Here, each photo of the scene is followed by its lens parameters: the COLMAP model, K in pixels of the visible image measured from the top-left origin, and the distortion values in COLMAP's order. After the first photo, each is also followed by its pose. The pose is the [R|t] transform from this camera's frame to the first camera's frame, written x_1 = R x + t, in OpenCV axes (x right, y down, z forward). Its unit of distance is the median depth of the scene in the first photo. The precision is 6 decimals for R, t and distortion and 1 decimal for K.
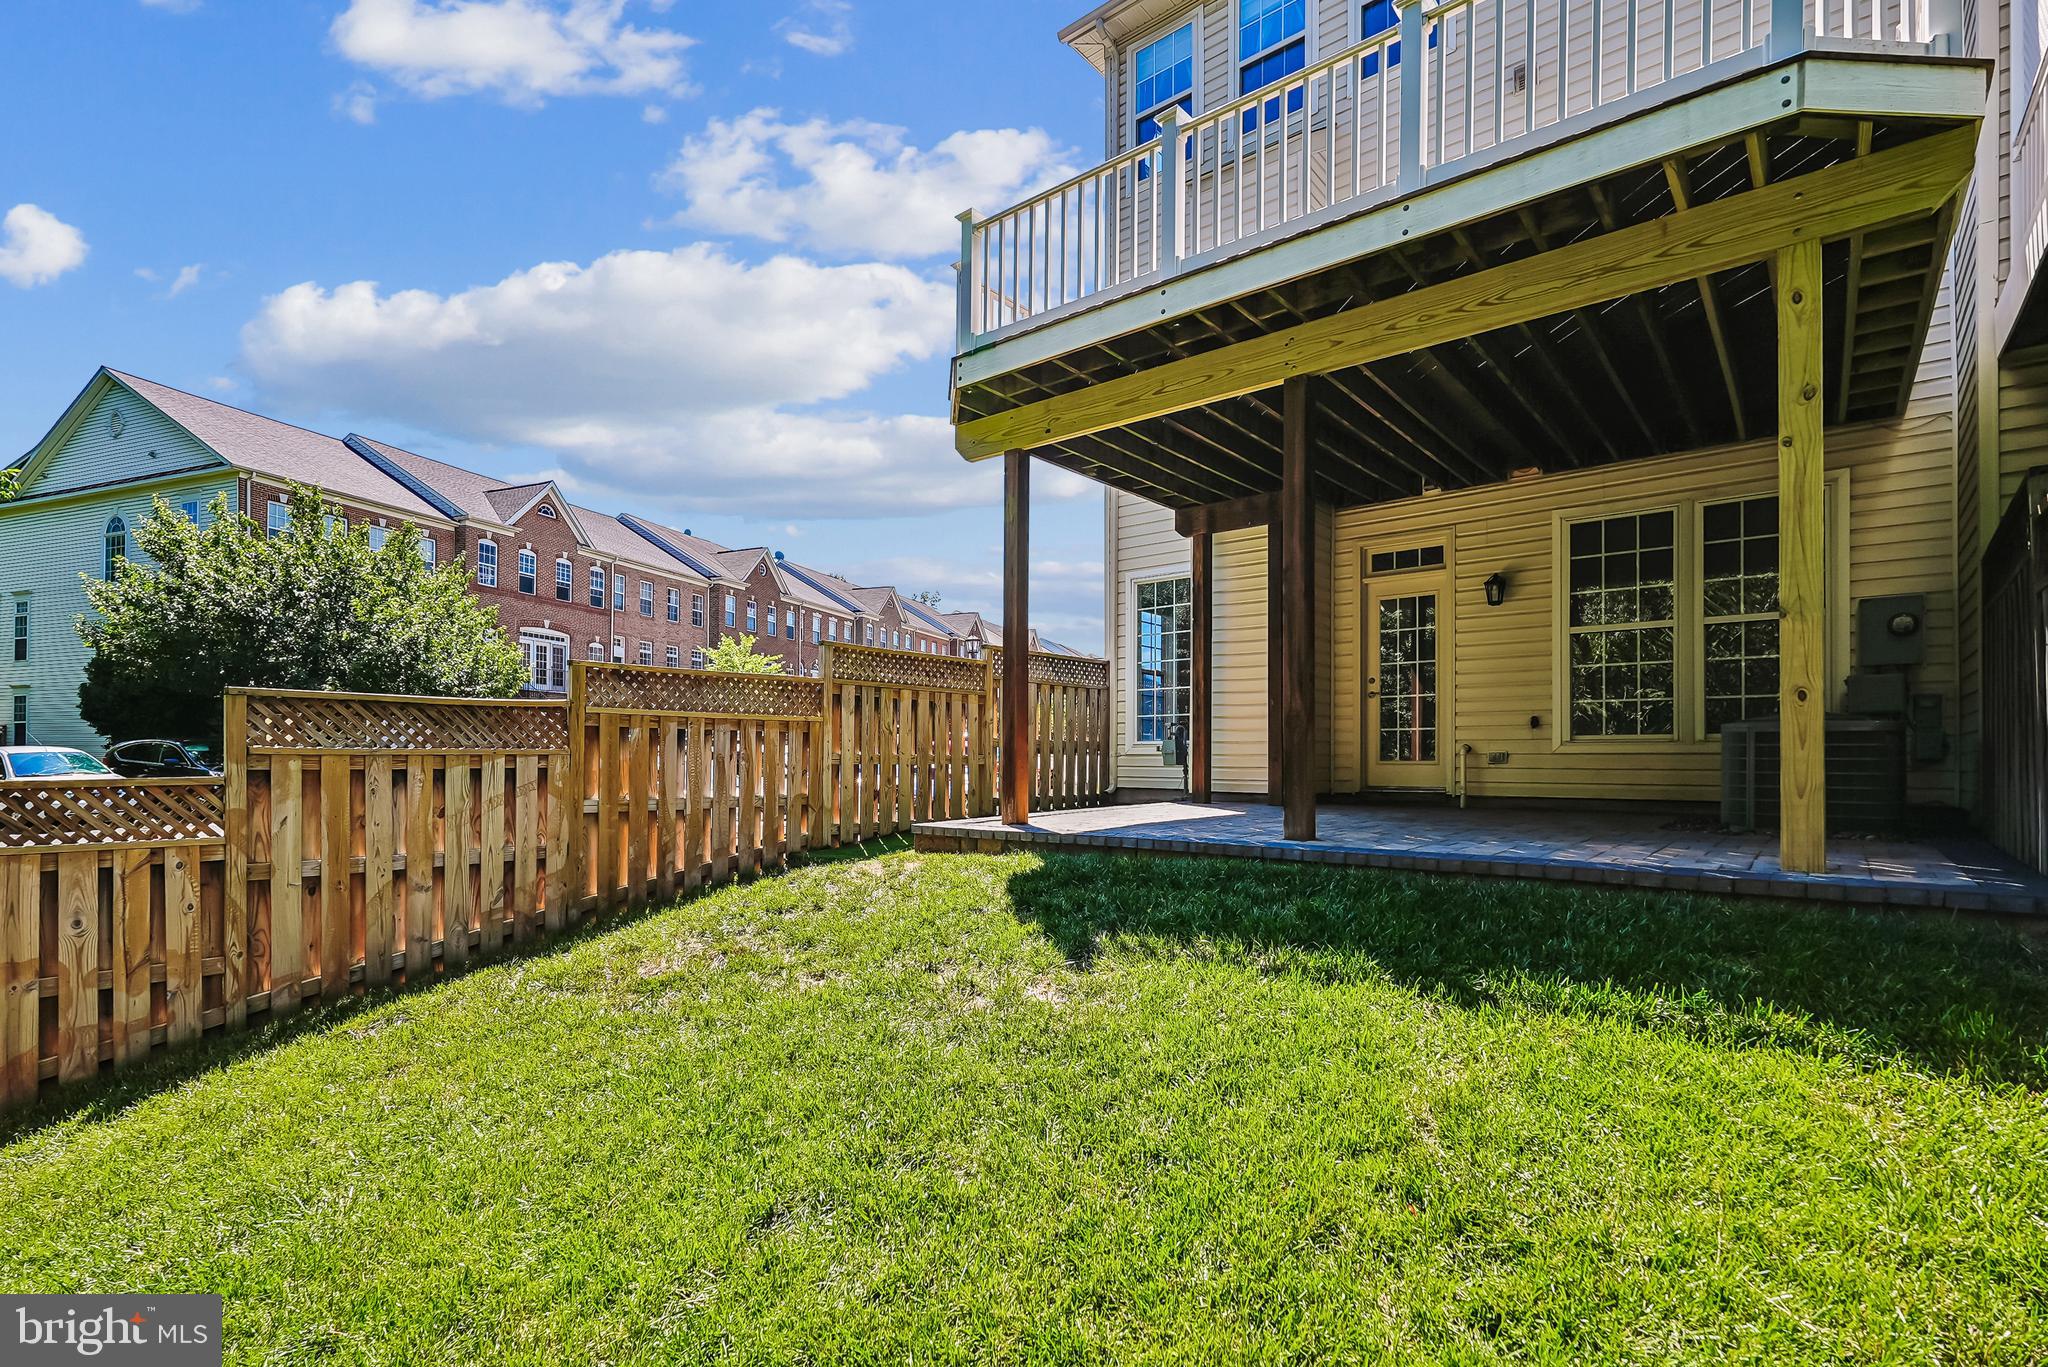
lens RADIAL K [[893.4, 0, 1032.5], [0, 893.4, 741.1], [0, 0, 1]] dist [-0.010744, -0.000247]
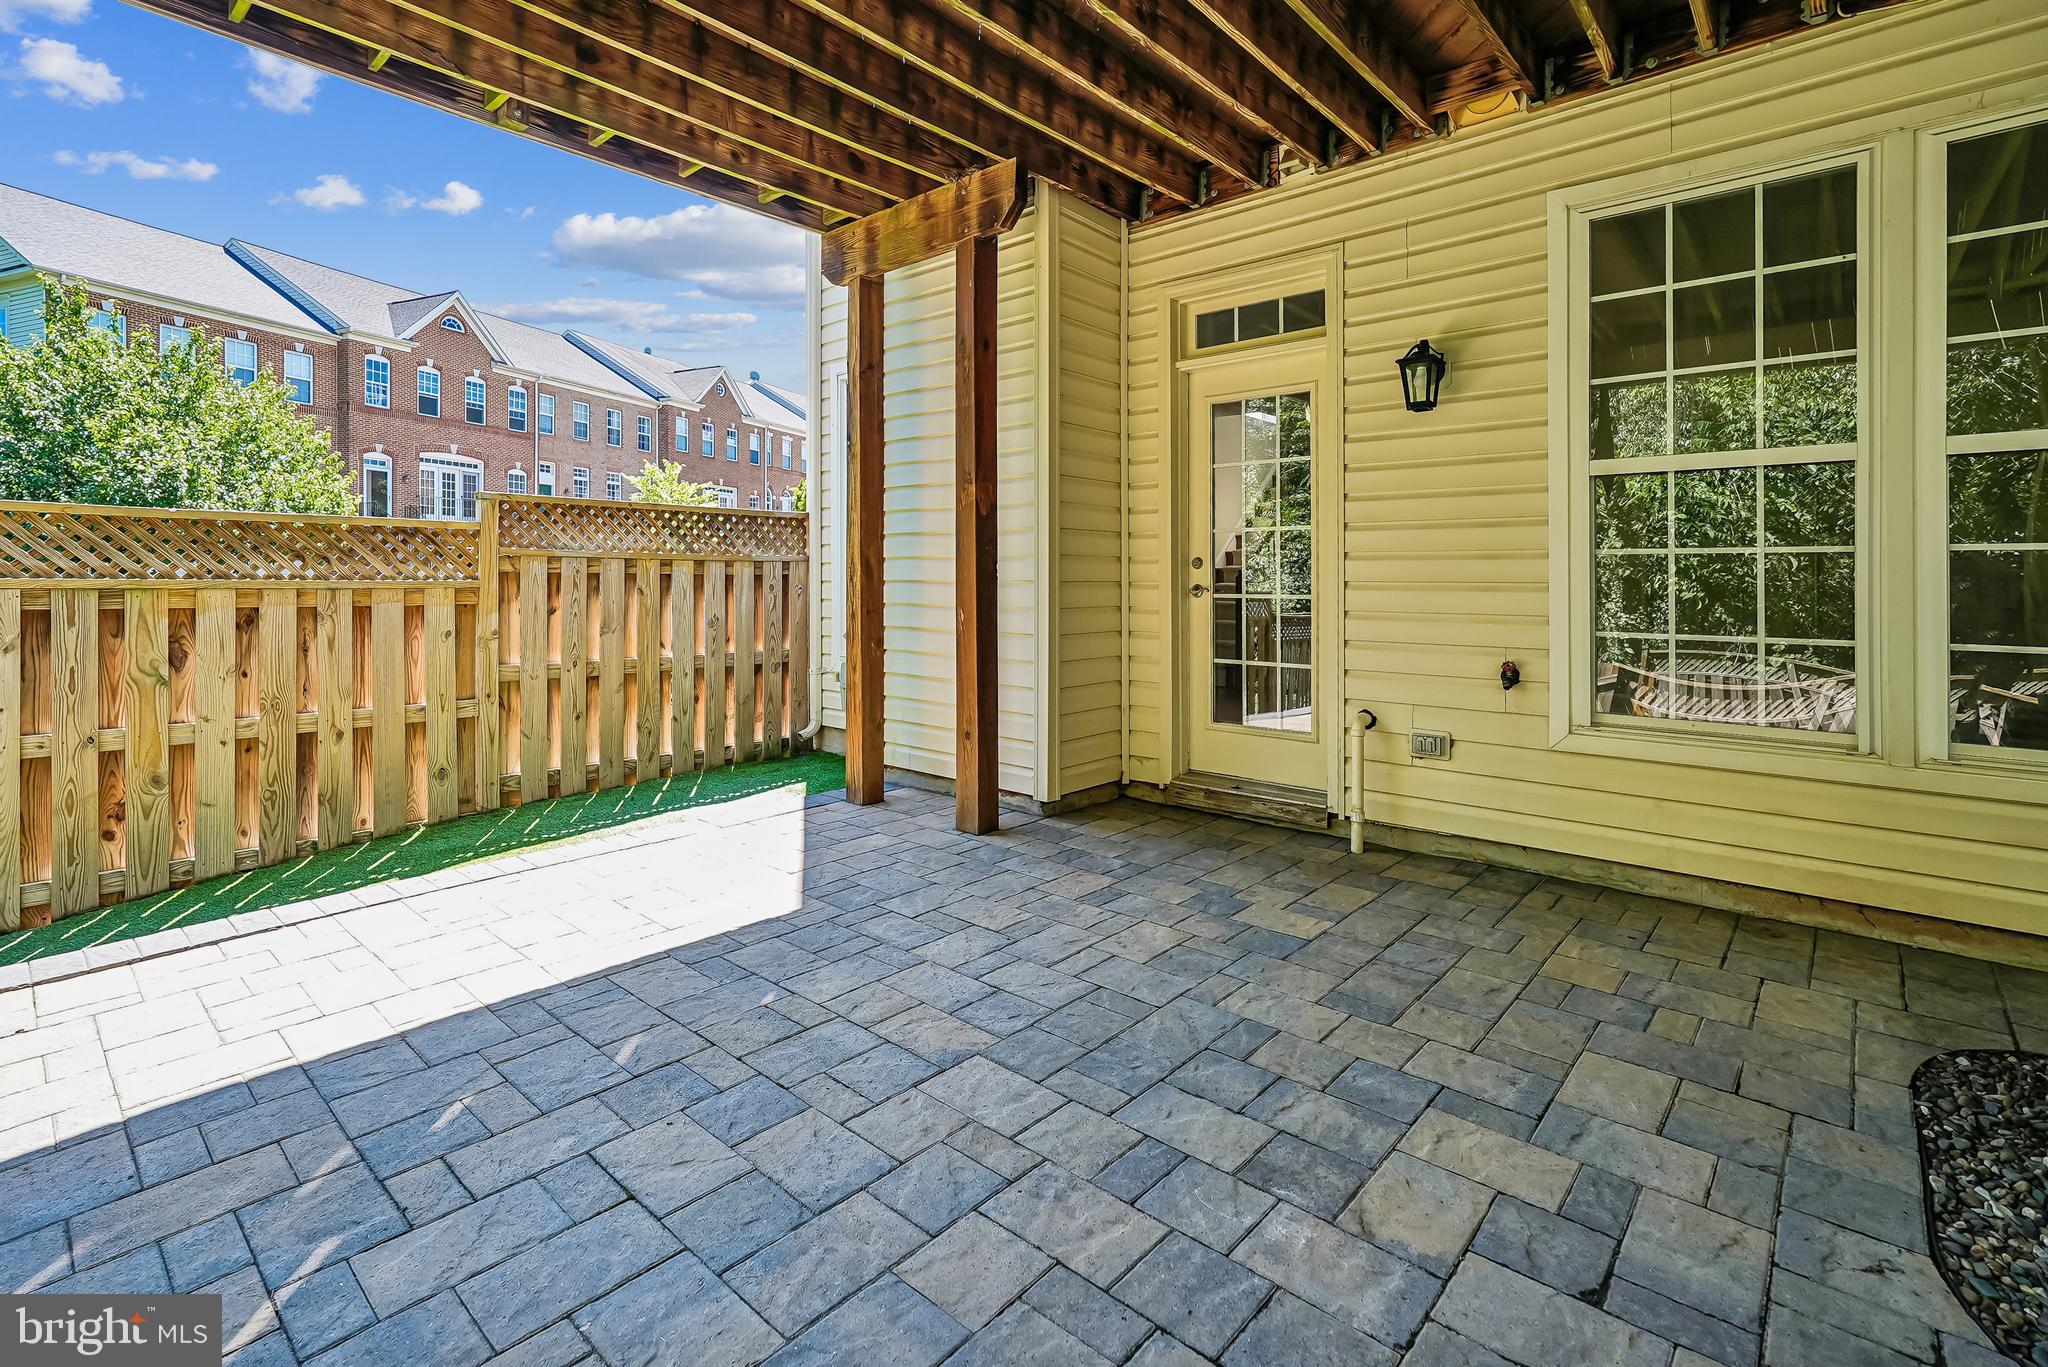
lens RADIAL K [[930.2, 0, 1015.1], [0, 930.2, 568.2], [0, 0, 1]] dist [-0.008461, 0.000264]
pose [[0.999829, 0.000141, -0.018476, 0.281843], [-0.000162, 0.999999, -0.001129, -0.063202], [0.018476, 0.001131, 0.999829, 0.461192]]
